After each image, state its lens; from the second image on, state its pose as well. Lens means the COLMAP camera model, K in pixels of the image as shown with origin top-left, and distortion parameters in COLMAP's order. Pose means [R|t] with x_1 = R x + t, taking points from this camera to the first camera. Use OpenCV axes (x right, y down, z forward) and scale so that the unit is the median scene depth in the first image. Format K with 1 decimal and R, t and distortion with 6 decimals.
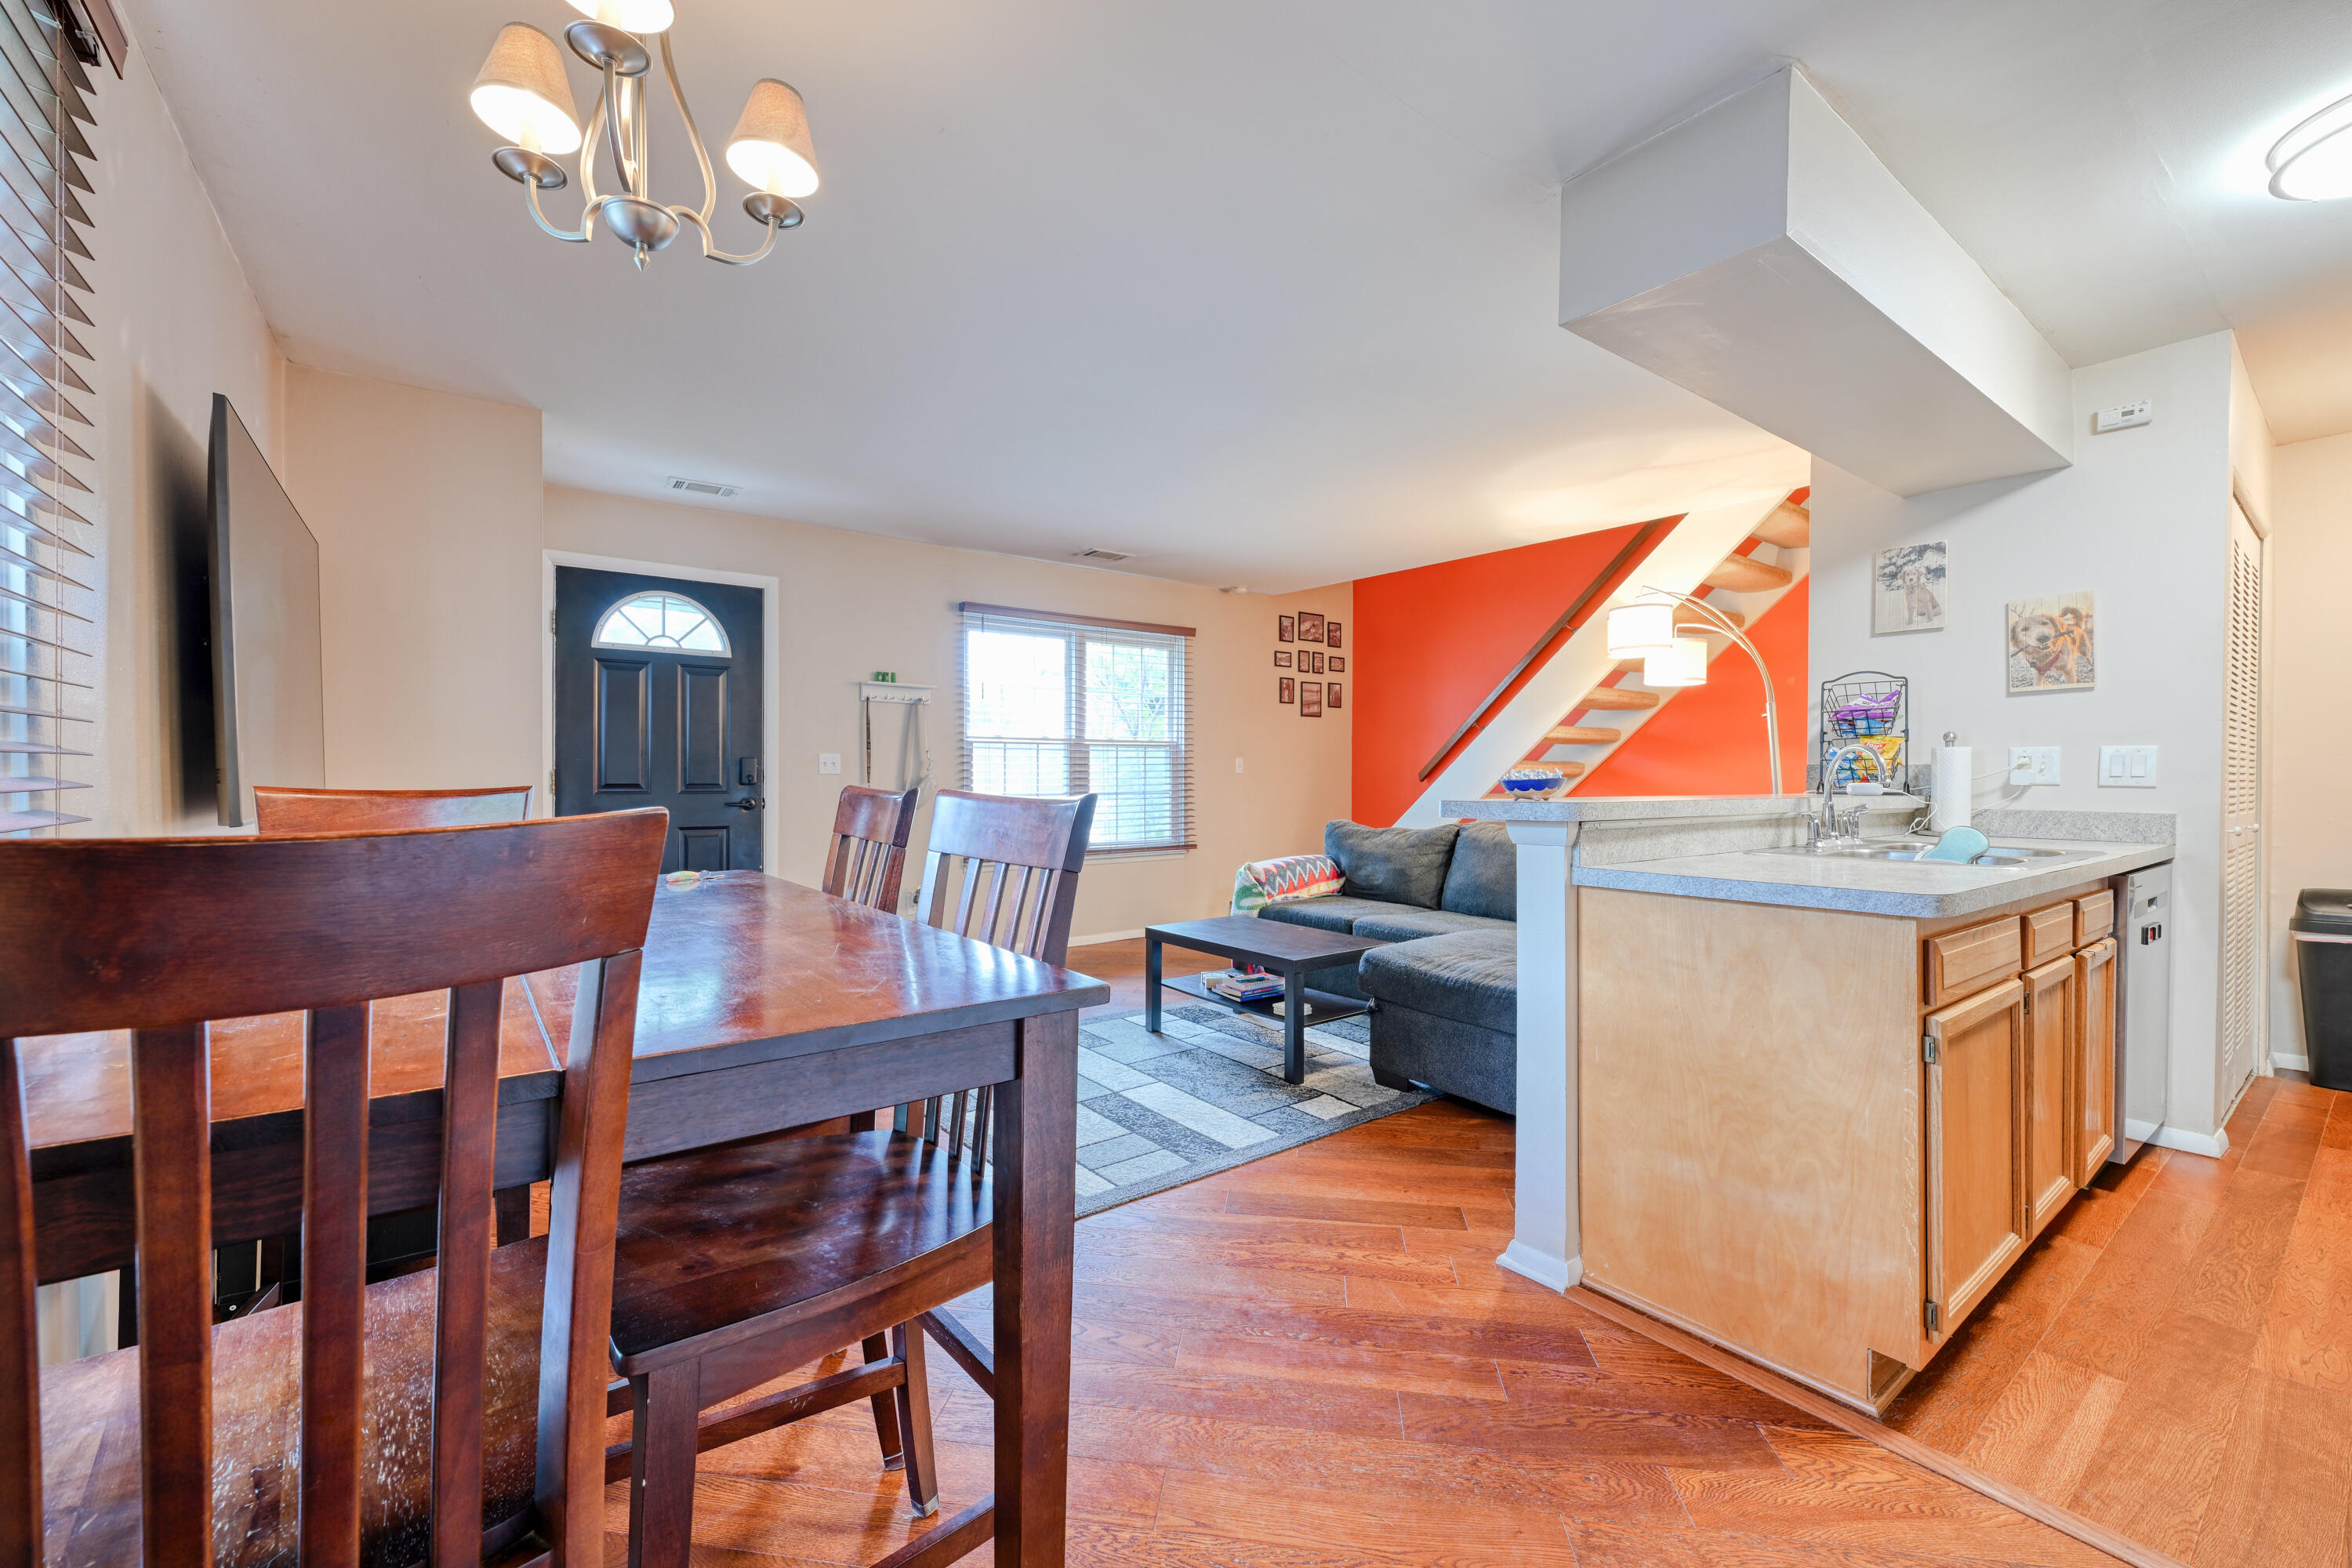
lens RADIAL K [[935.6, 0, 1161.4], [0, 935.6, 778.0], [0, 0, 1]] dist [0.000227, -0.000266]
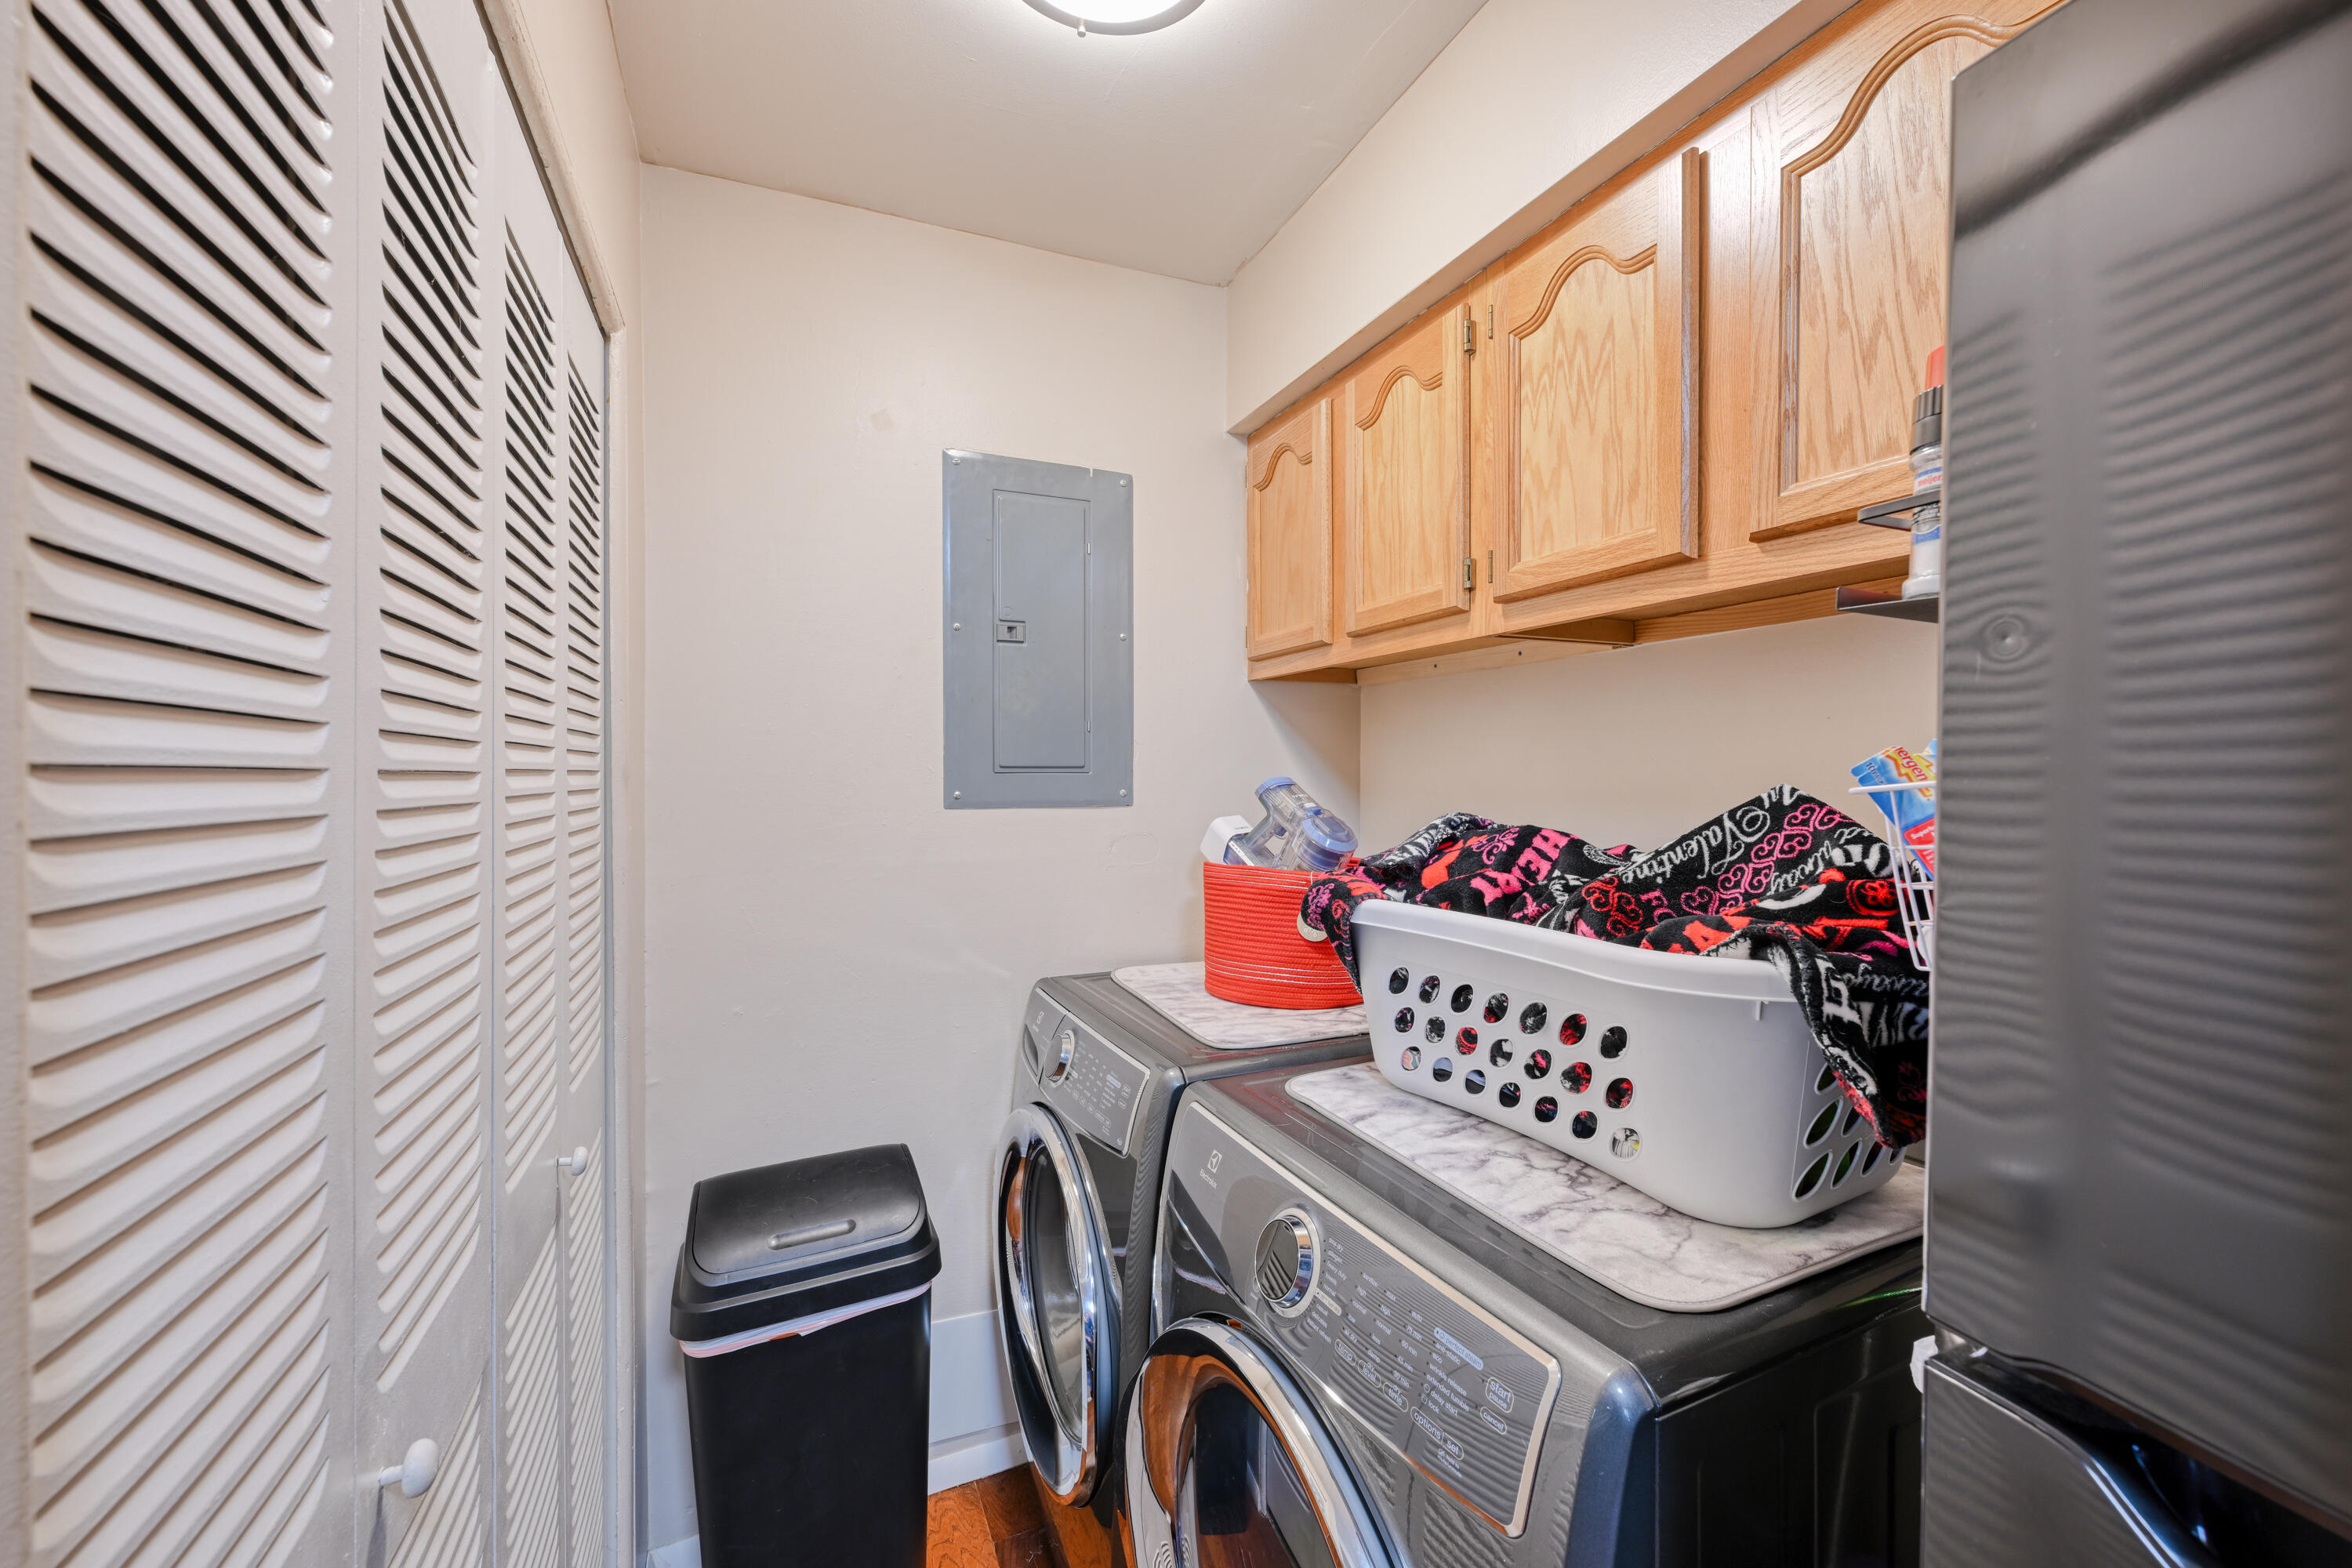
lens RADIAL K [[929.9, 0, 1169.7], [0, 929.9, 780.0], [0, 0, 1]] dist [0.001066, 0.000013]
pose [[0.239968, -0.015794, 0.970652, 0.683165], [0.004908, 0.999875, 0.015056, -0.061122], [-0.970768, 0.001151, 0.240016, 0.544780]]
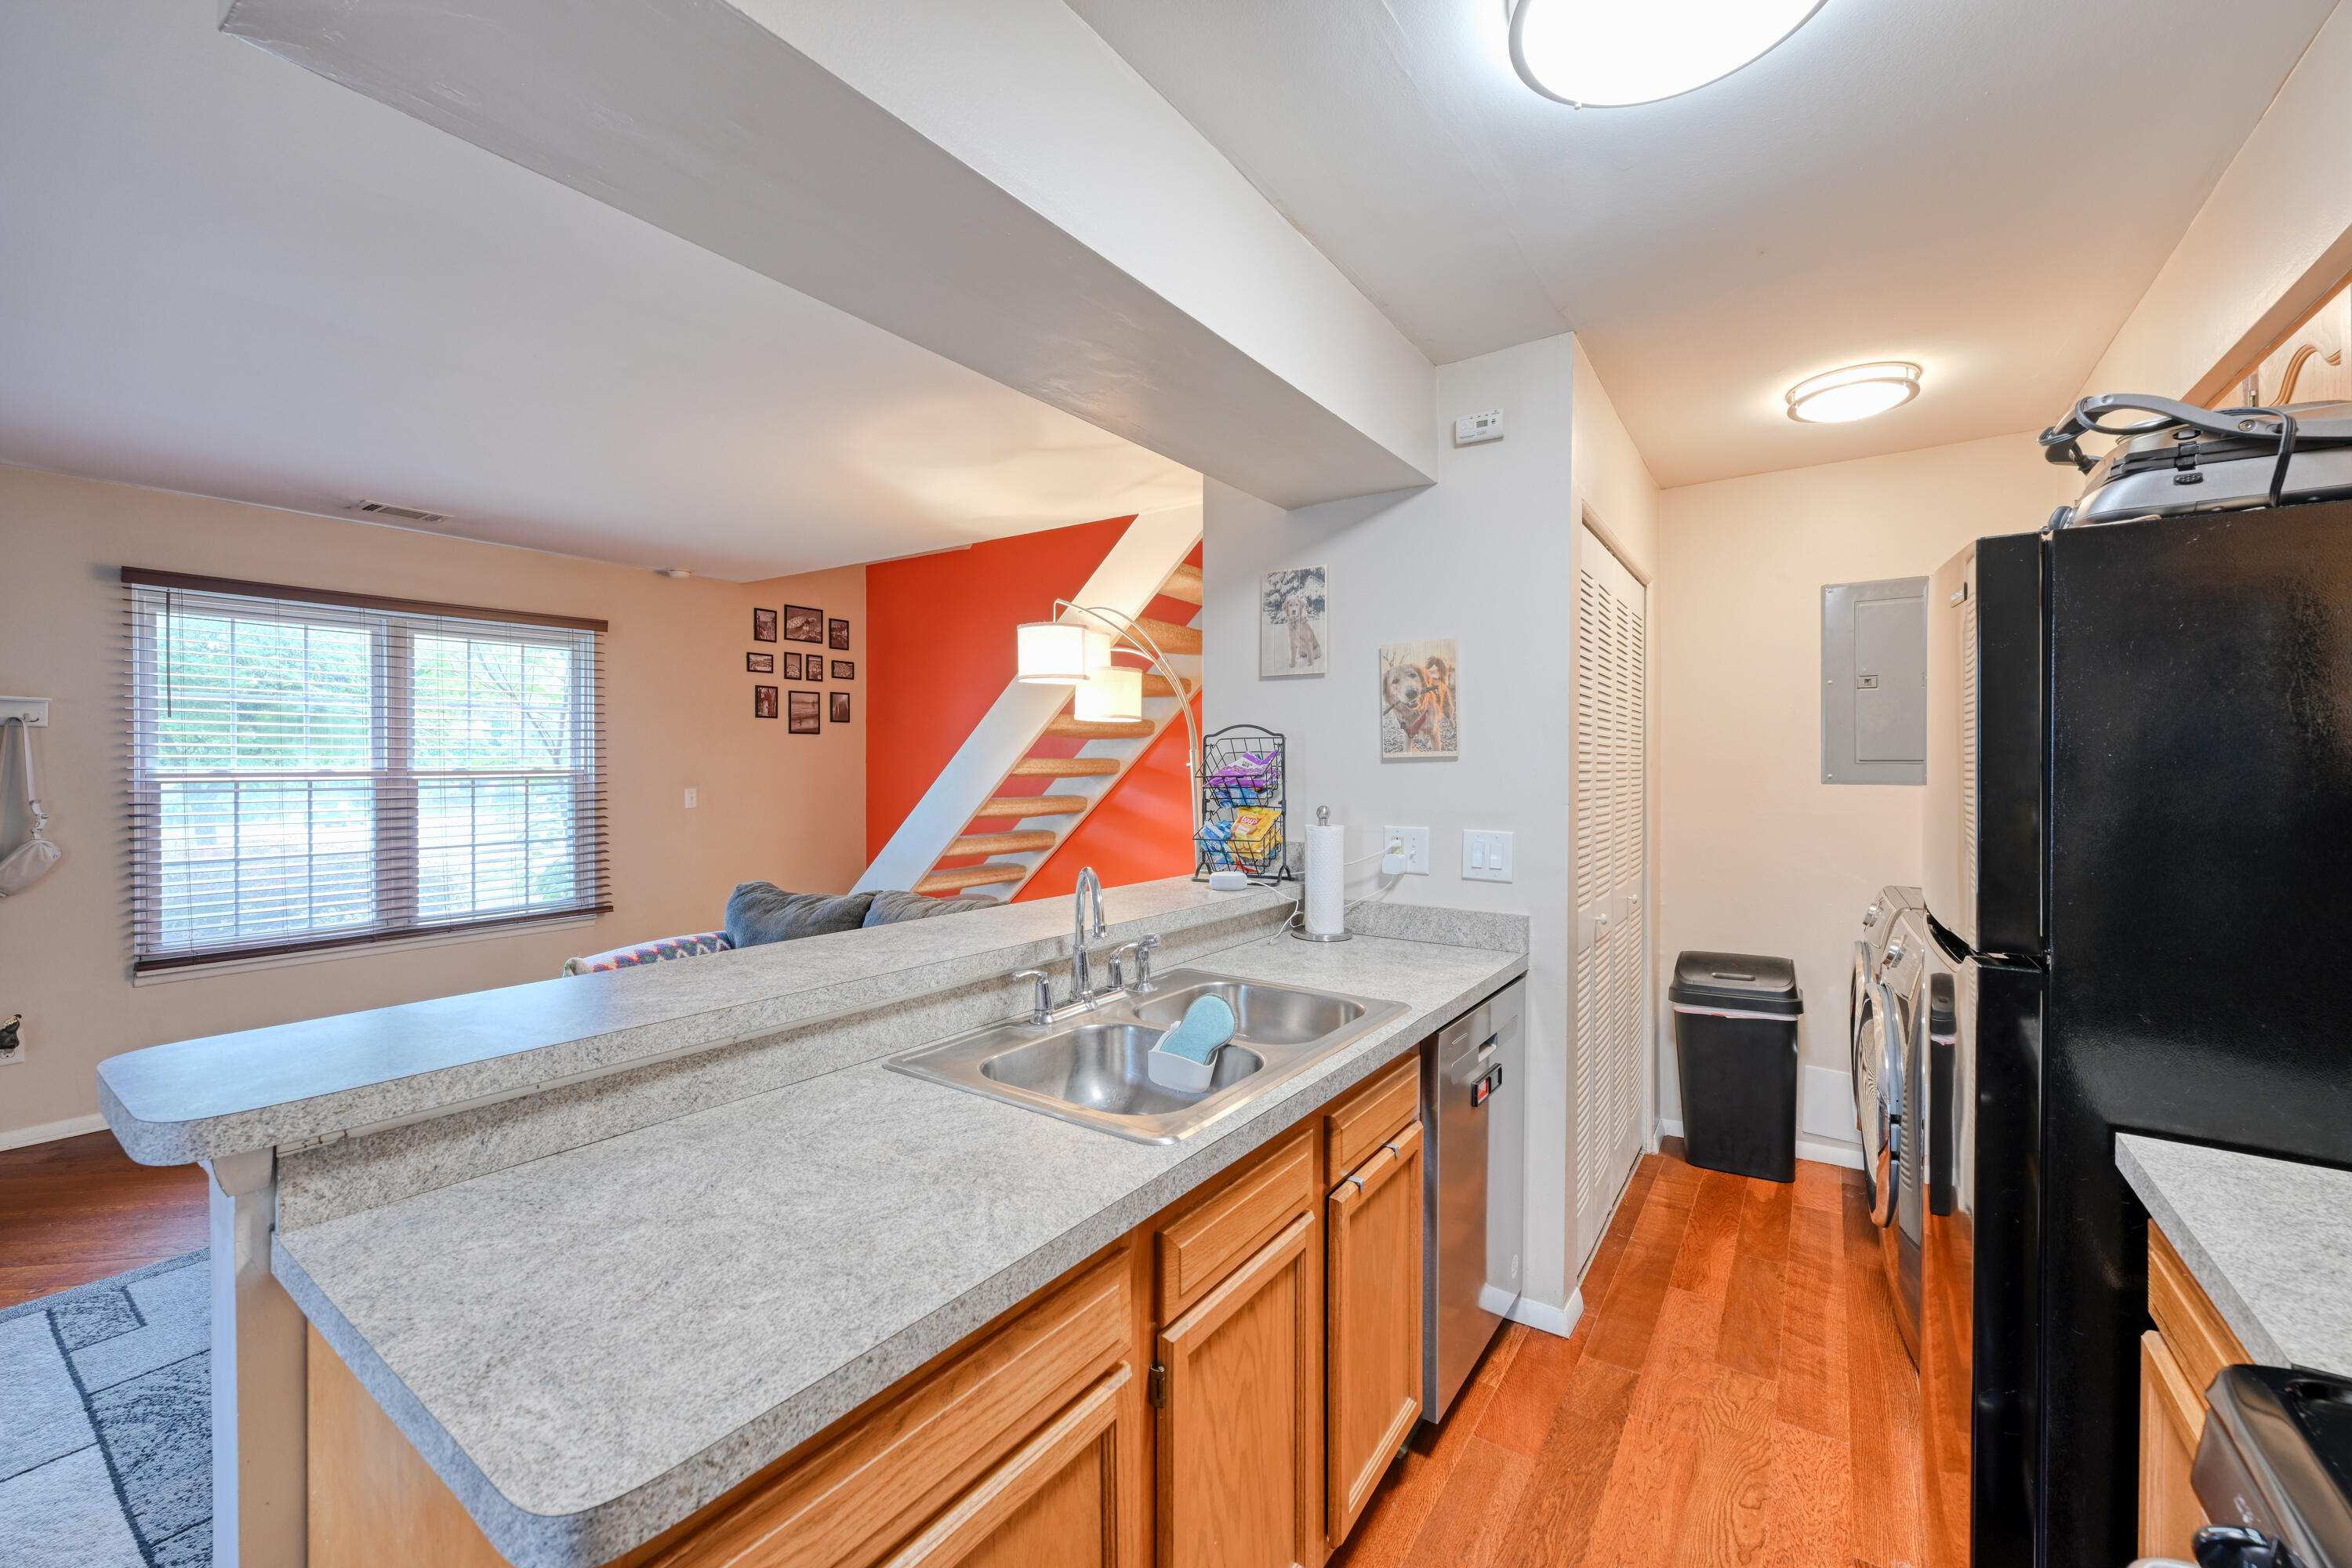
lens RADIAL K [[940.7, 0, 1170.2], [0, 940.7, 762.4], [0, 0, 1]] dist [-0.001784, 0.000107]
pose [[0.947782, -0.004601, 0.318886, 0.330826], [0.005608, 0.999982, -0.002241, -0.060926], [-0.318870, 0.003913, 0.947790, 0.200761]]
